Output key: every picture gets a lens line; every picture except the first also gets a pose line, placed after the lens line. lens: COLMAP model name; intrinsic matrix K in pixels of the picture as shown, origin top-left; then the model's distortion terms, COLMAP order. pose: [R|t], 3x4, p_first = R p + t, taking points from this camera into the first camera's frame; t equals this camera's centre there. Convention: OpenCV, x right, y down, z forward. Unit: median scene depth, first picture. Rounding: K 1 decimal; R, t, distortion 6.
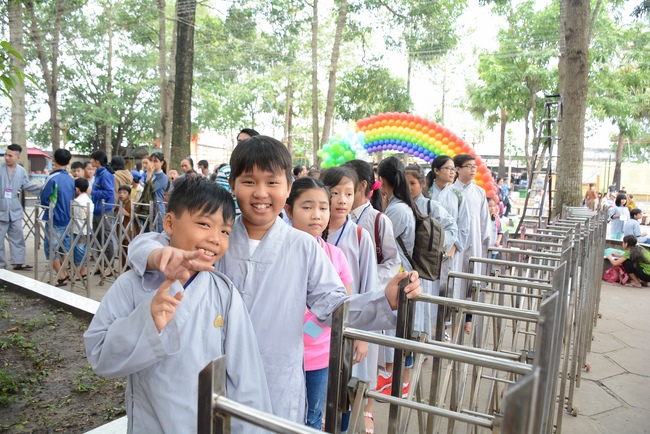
lens RADIAL K [[514.9, 0, 325.1], [0, 514.9, 218.0], [0, 0, 1]] dist [-0.084283, -0.005937]
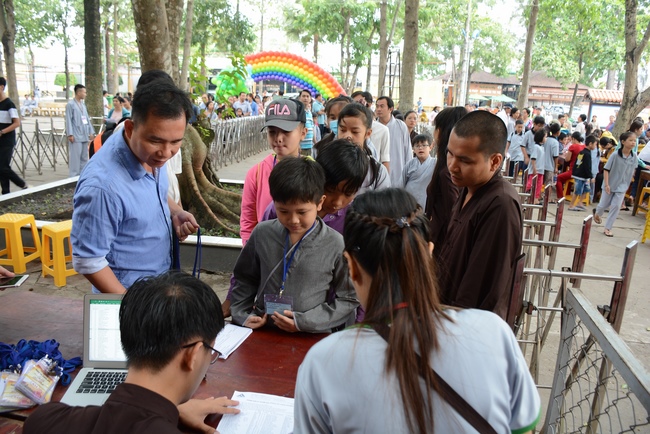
lens RADIAL K [[514.9, 0, 324.4], [0, 514.9, 216.7], [0, 0, 1]] dist [-0.084283, -0.005937]
pose [[0.923200, -0.093857, 0.372682, -0.260277], [0.030203, 0.984440, 0.173105, -0.008754], [-0.383130, -0.148555, 0.911670, -0.285621]]
